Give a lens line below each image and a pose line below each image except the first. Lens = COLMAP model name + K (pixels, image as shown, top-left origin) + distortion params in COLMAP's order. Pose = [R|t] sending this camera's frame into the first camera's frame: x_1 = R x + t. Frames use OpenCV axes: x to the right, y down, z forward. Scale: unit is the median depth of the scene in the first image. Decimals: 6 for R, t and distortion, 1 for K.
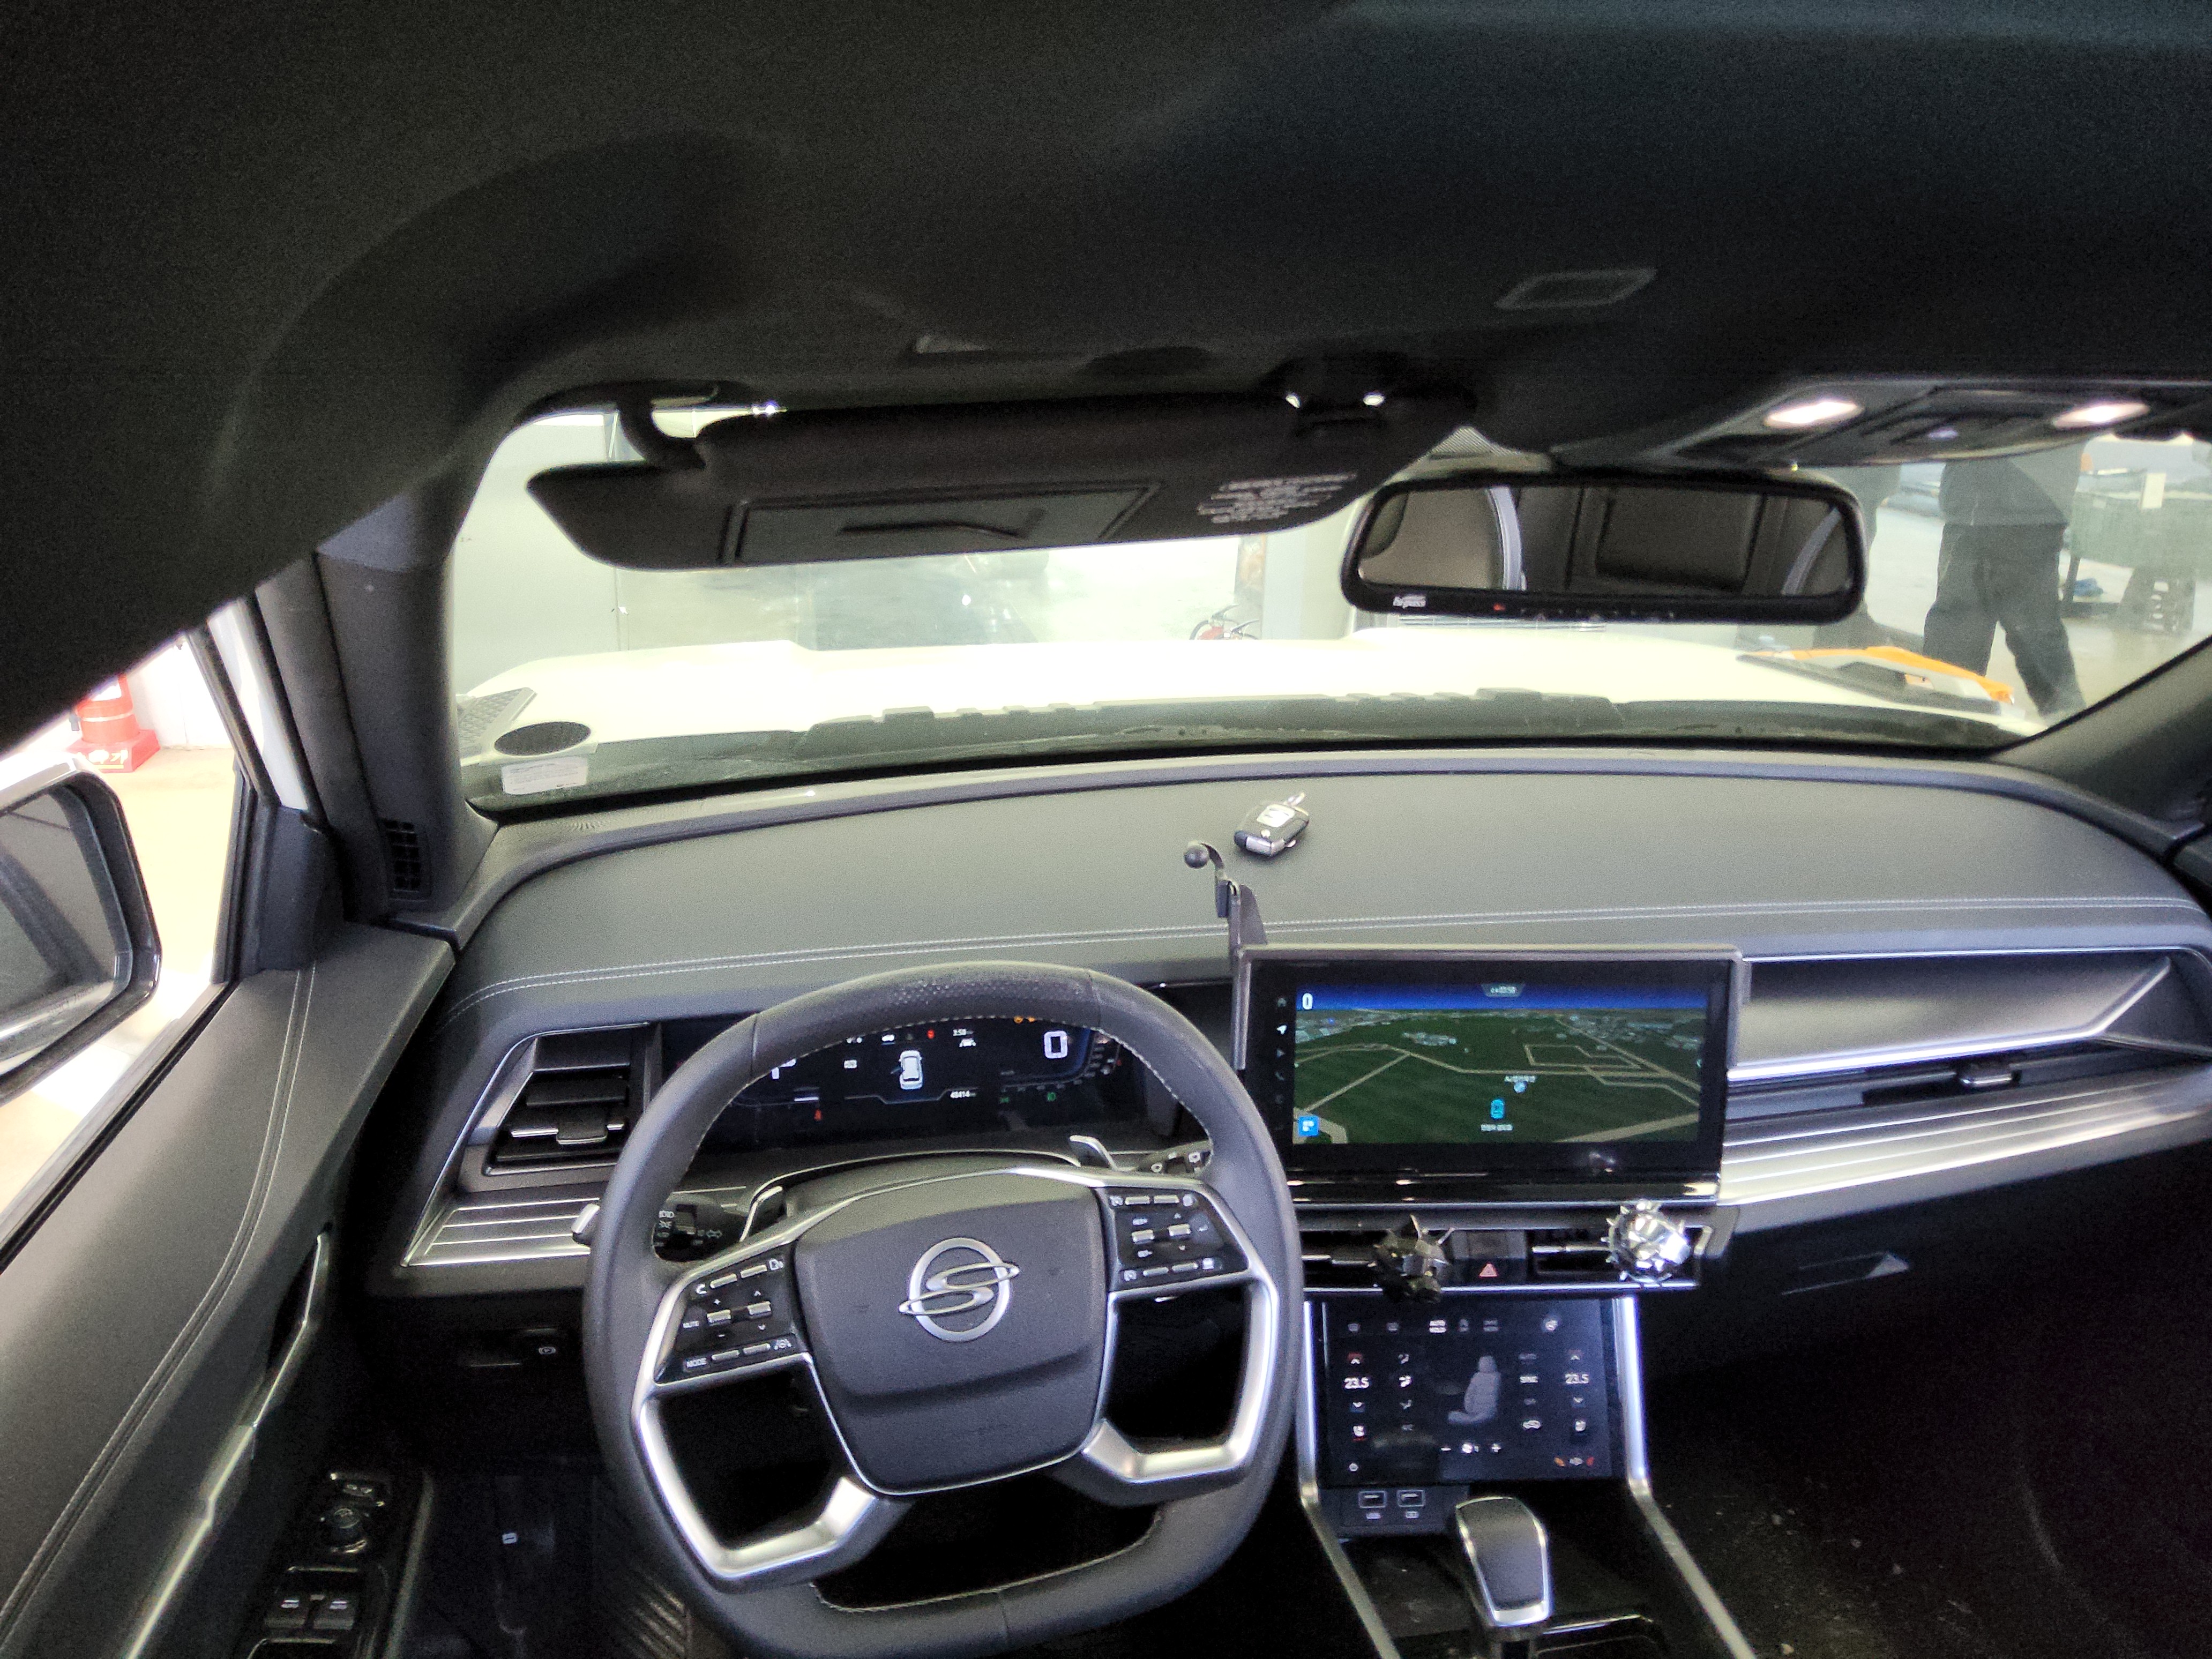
lens RADIAL K [[1643.8, 0, 1111.2], [0, 1643.8, 823.9], [0, 0, 1]] dist [0.142147, -0.287003]
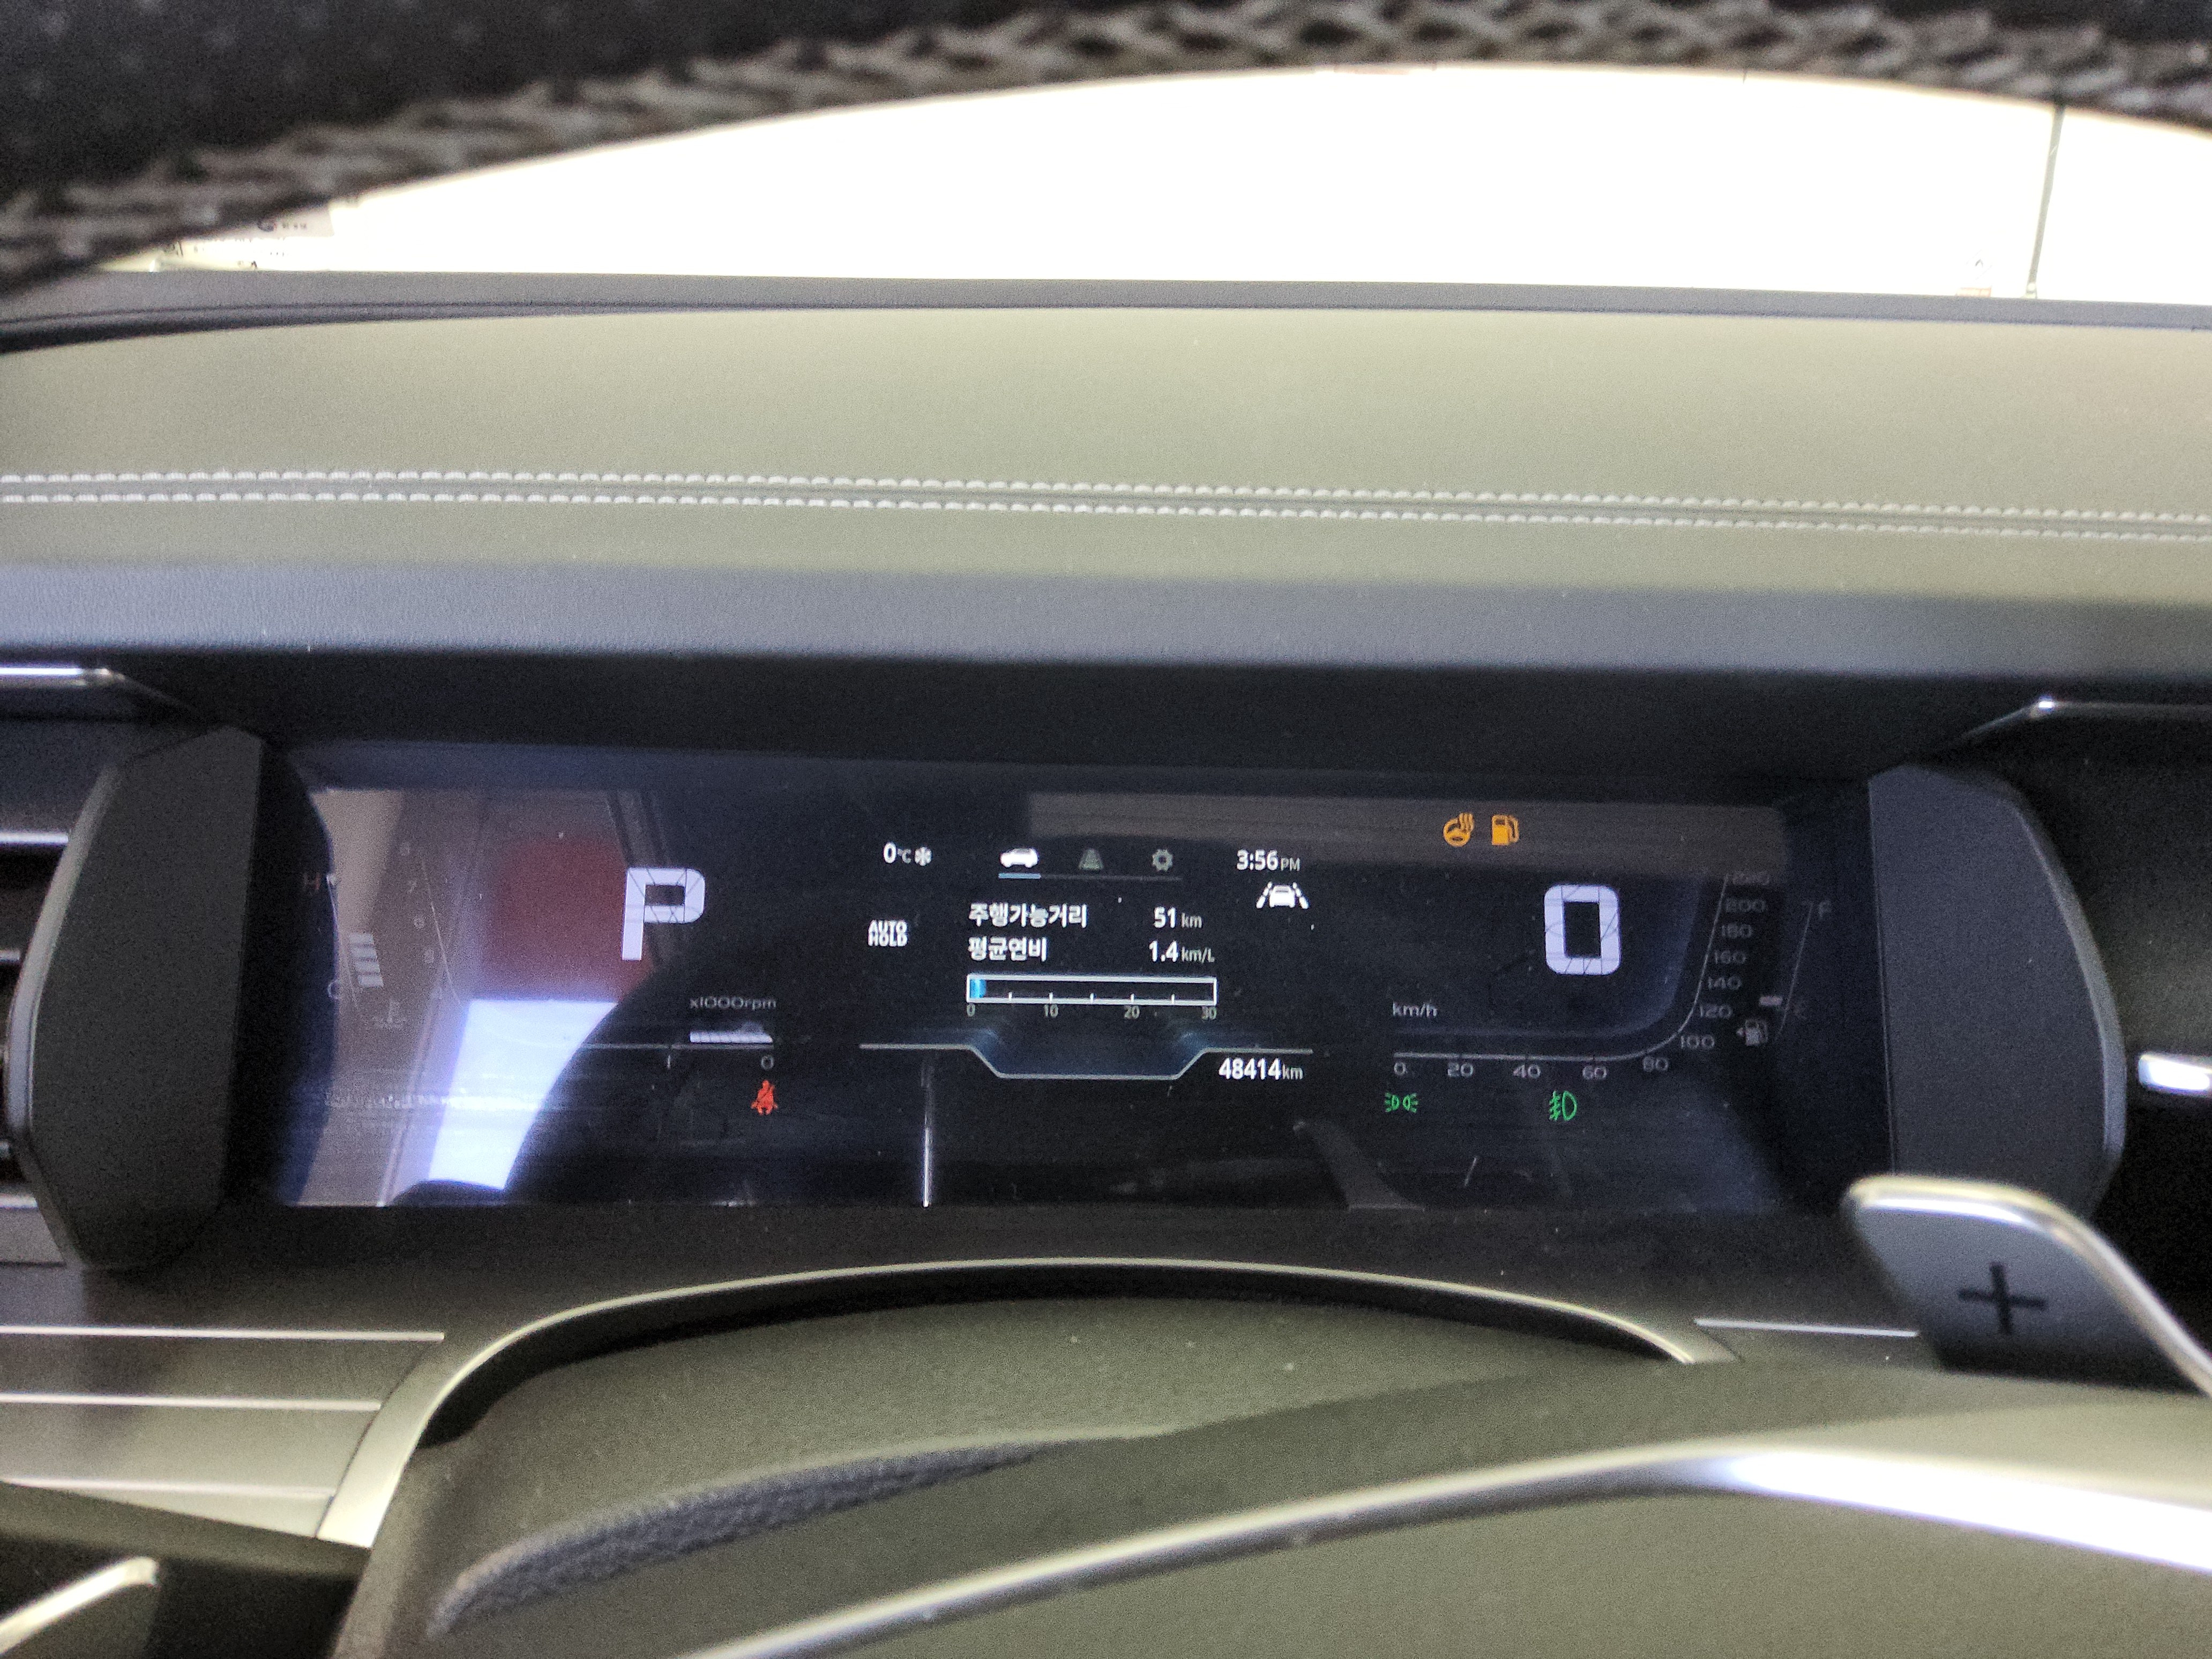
lens RADIAL K [[1643.8, 0, 1111.2], [0, 1643.8, 823.9], [0, 0, 1]] dist [0.142147, -0.287003]
pose [[0.991472, 0.055929, -0.117711, -0.090433], [-0.061694, 0.997039, -0.045911, 0.146043], [0.114795, 0.052782, 0.991986, 0.760424]]
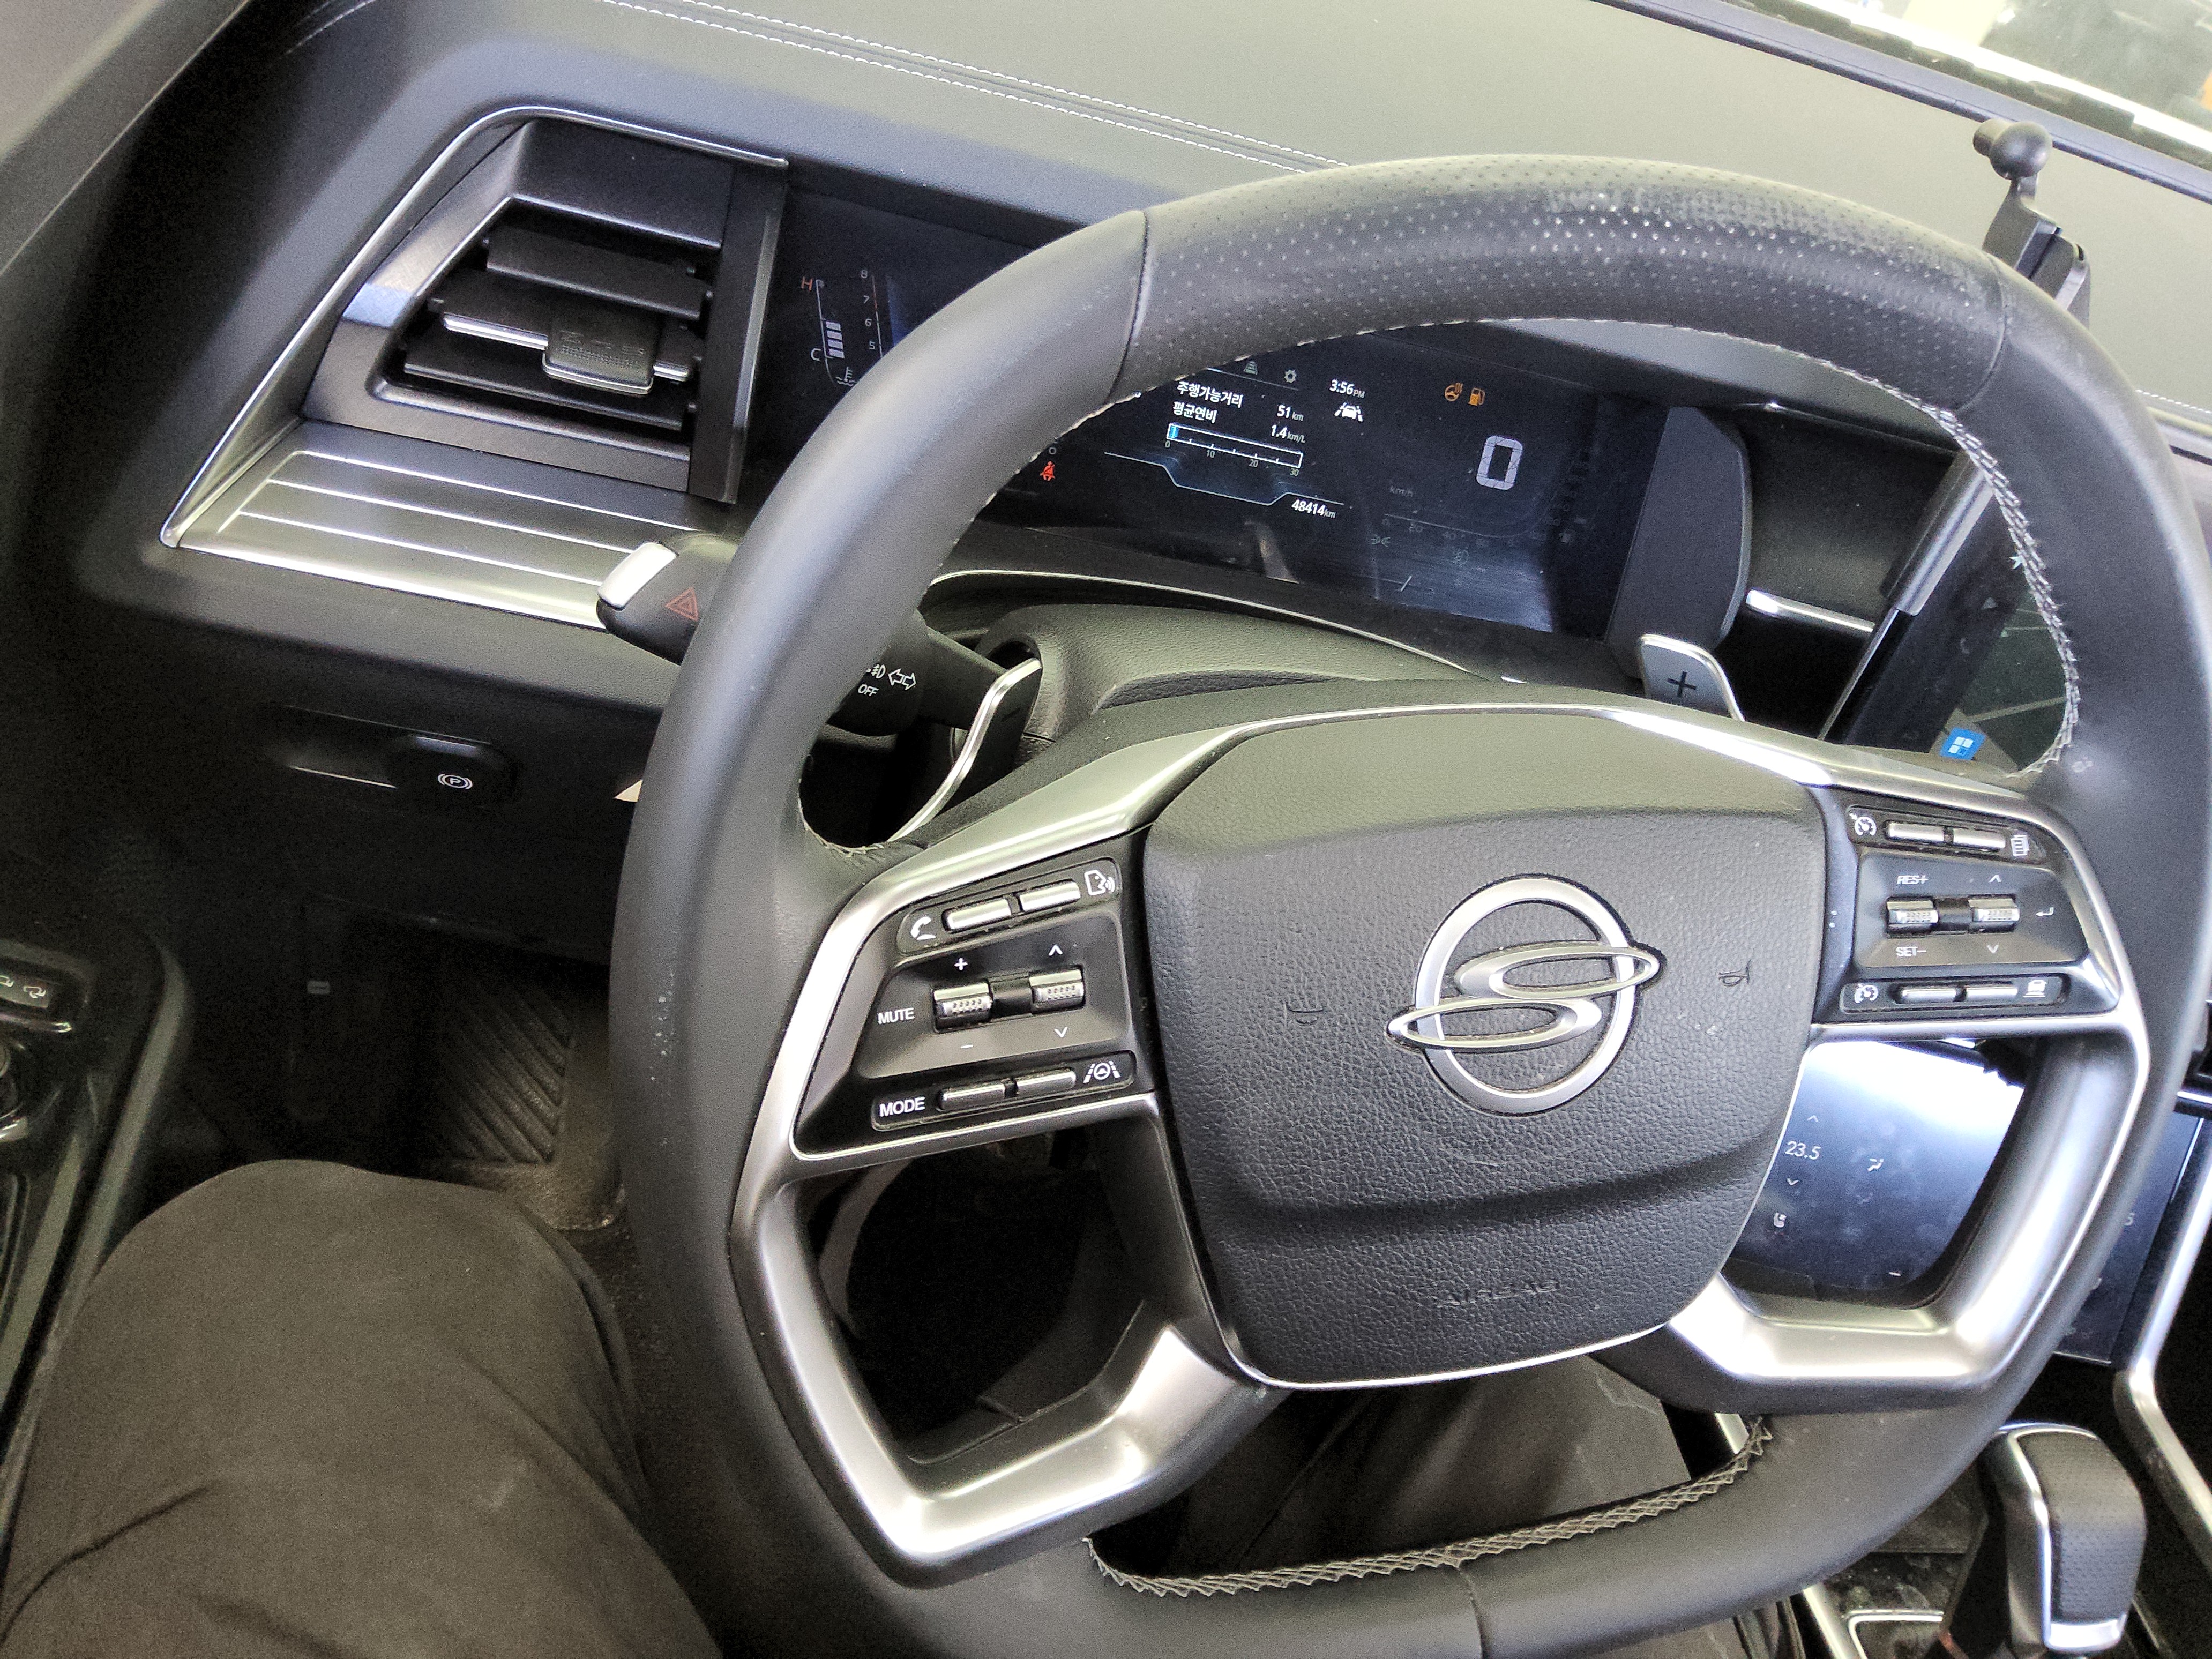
lens RADIAL K [[1643.8, 0, 1111.2], [0, 1643.8, 823.9], [0, 0, 1]] dist [0.142147, -0.287003]
pose [[0.959165, 0.245871, 0.139823, -0.214448], [-0.278620, 0.906466, 0.317316, 0.114368], [-0.048726, -0.343316, 0.937955, 0.517934]]
